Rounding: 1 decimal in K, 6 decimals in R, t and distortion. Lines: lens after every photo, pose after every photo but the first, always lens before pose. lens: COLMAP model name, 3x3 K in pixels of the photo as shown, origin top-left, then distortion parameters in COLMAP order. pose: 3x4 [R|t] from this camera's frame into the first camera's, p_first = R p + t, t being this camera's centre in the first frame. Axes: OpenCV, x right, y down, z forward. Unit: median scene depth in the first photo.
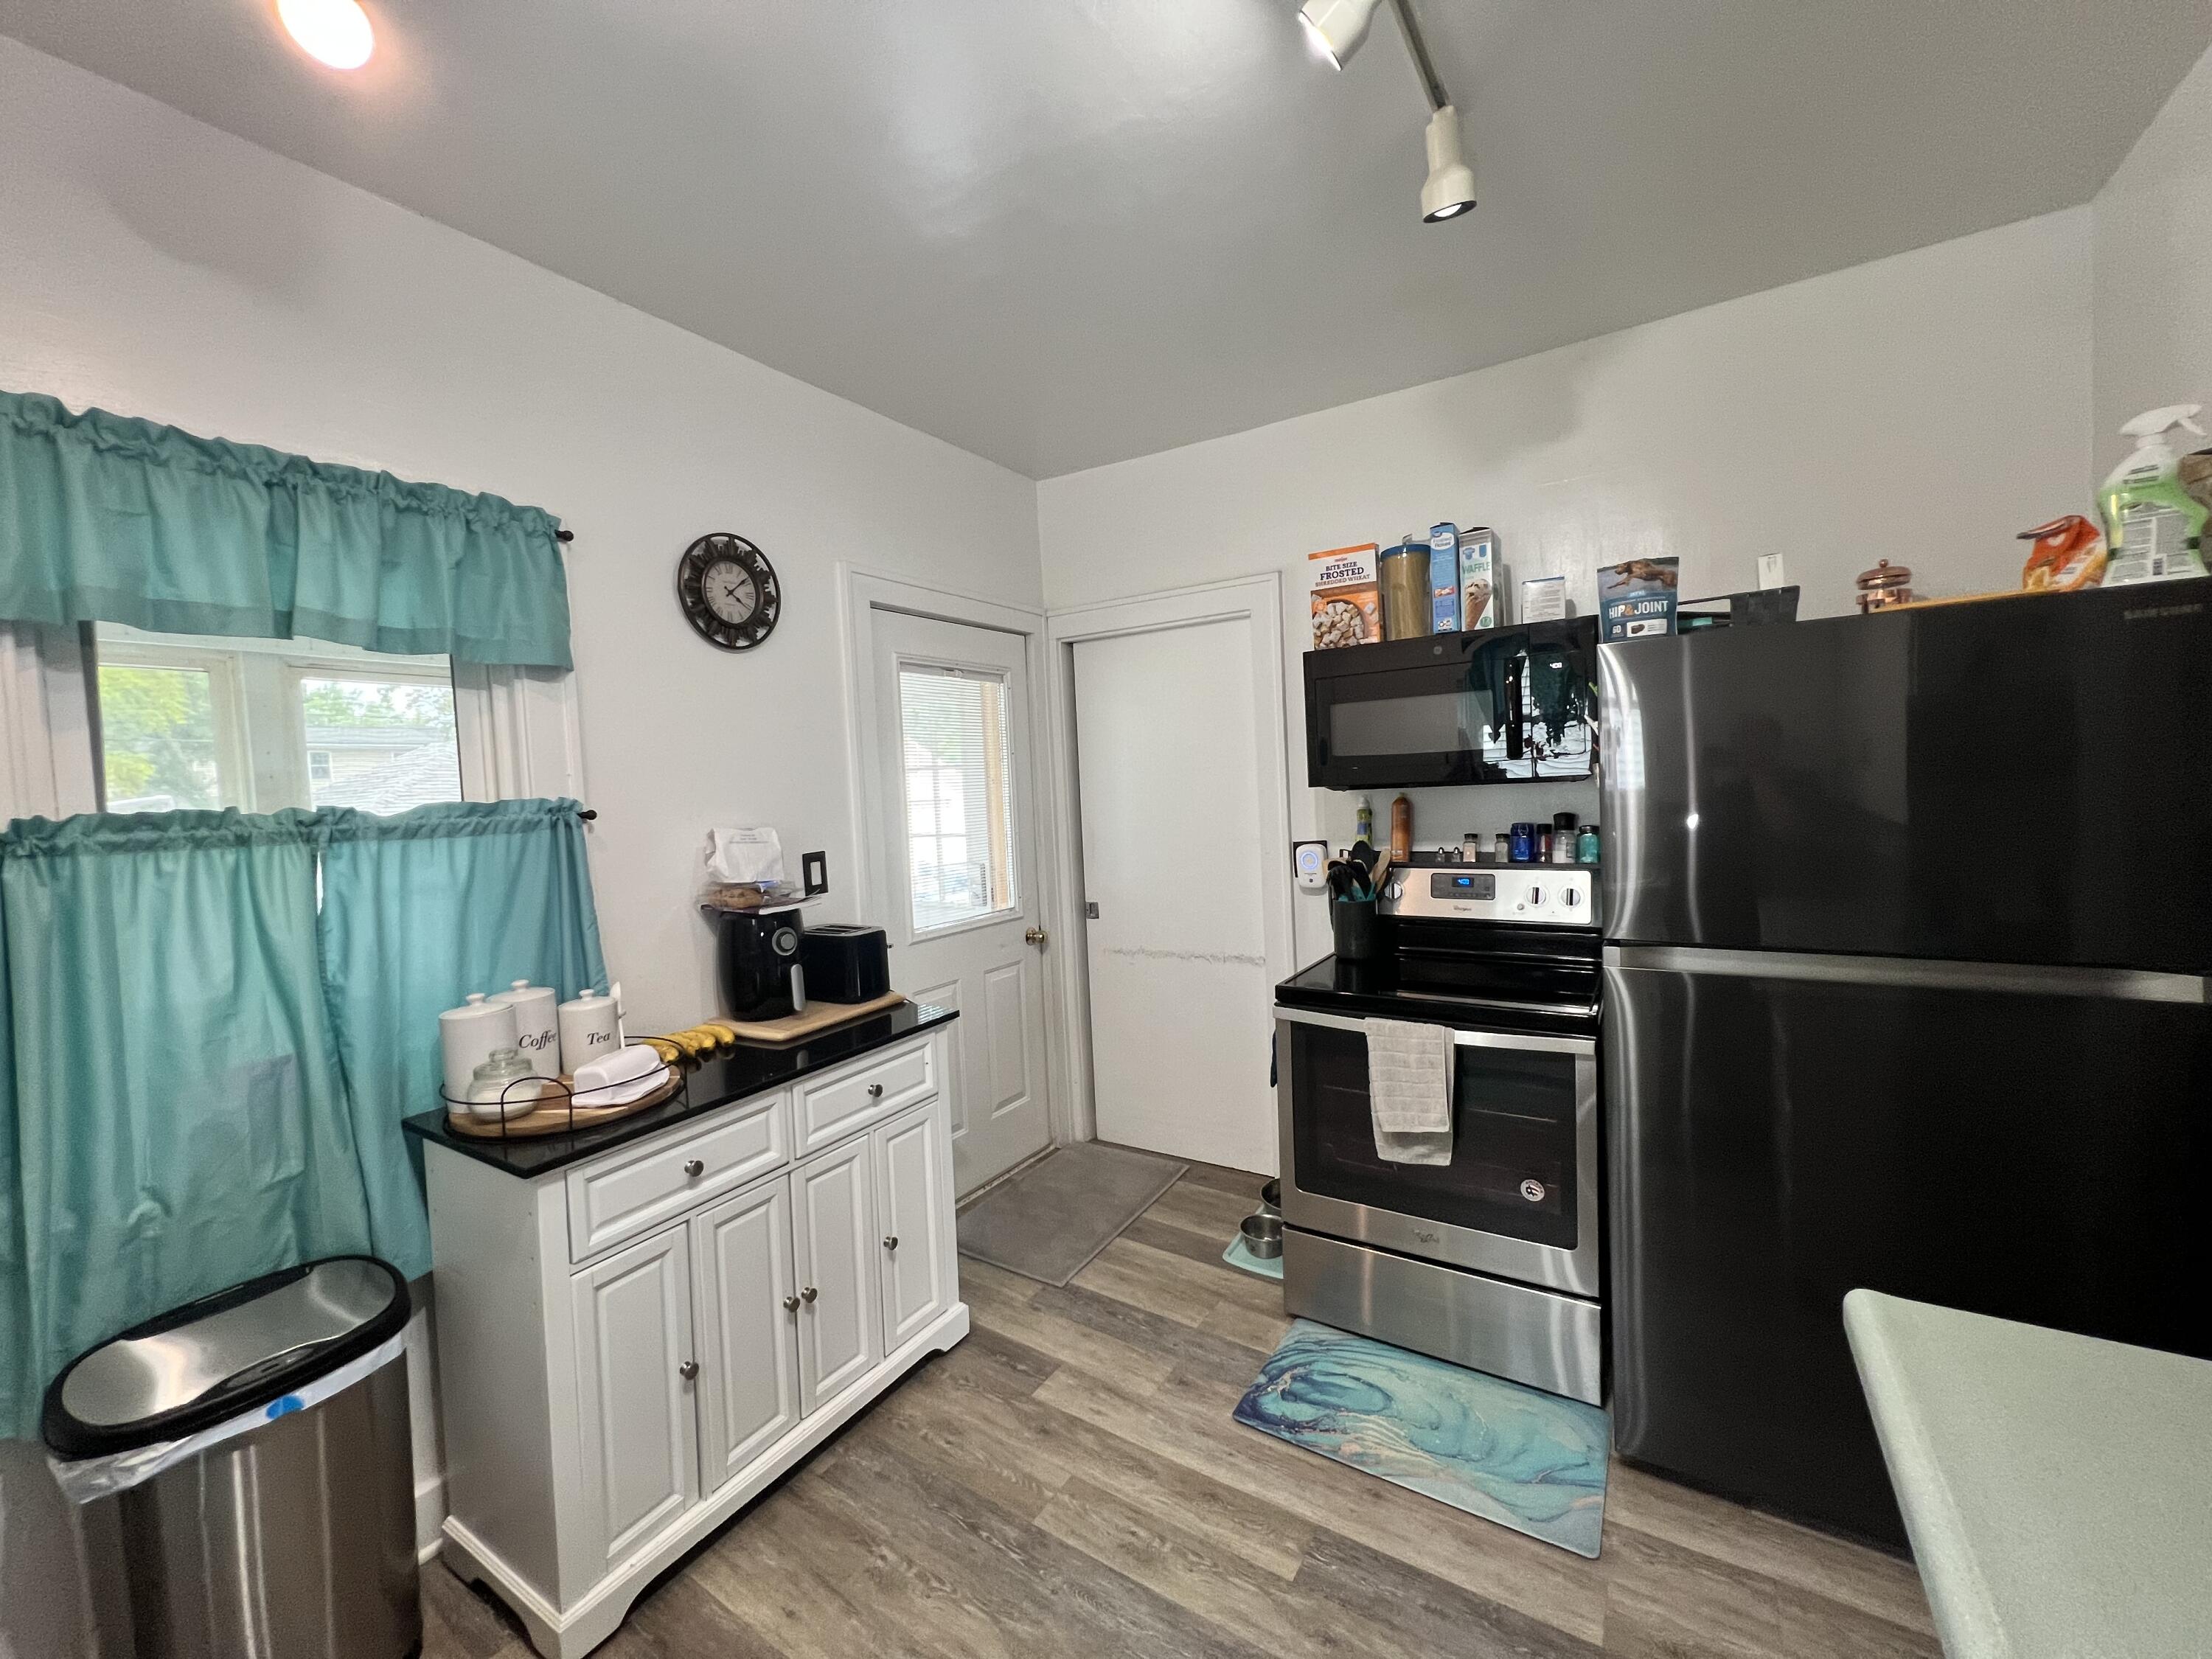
lens RADIAL K [[886.2, 0, 1090.4], [0, 886.2, 824.6], [0, 0, 1]] dist [-0.002479, 0.001463]
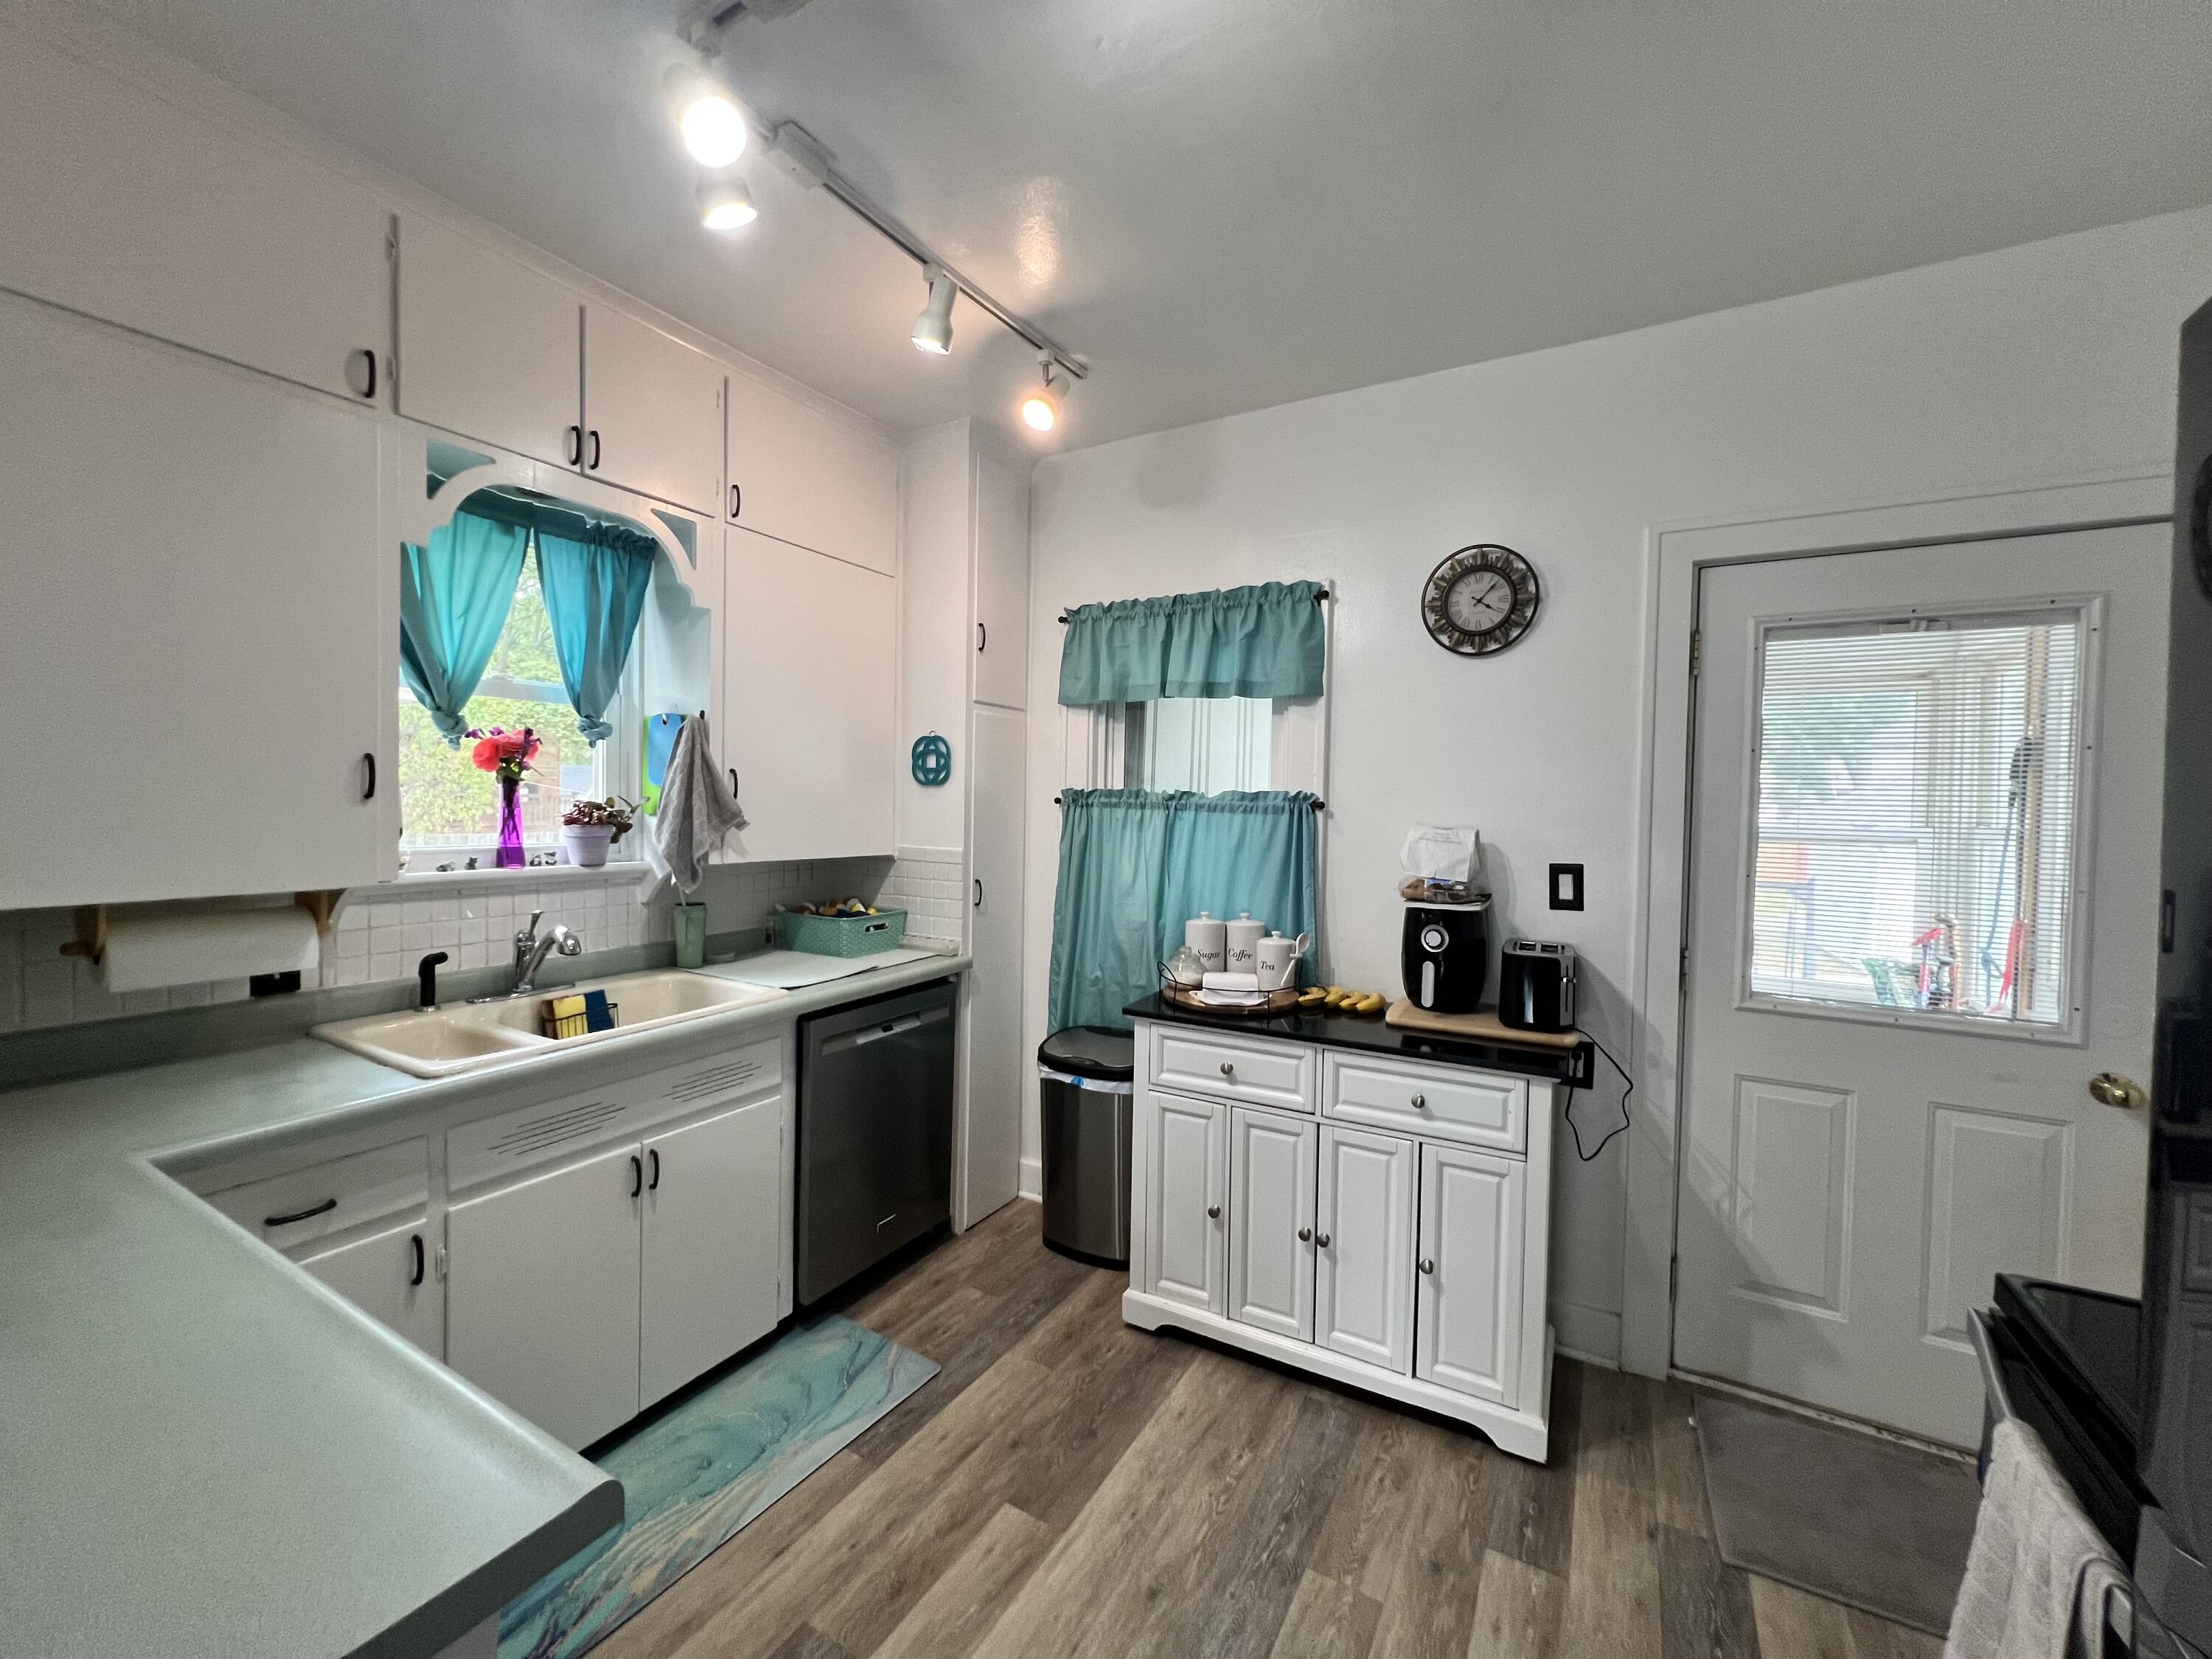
lens RADIAL K [[886.2, 0, 1106.8], [0, 886.2, 824.6], [0, 0, 1]] dist [-0.002479, 0.001463]
pose [[0.055542, 0.071135, -0.995919, 0.754857], [-0.066738, 0.995493, 0.067382, -0.051581], [0.996223, 0.062723, 0.060039, 0.631399]]
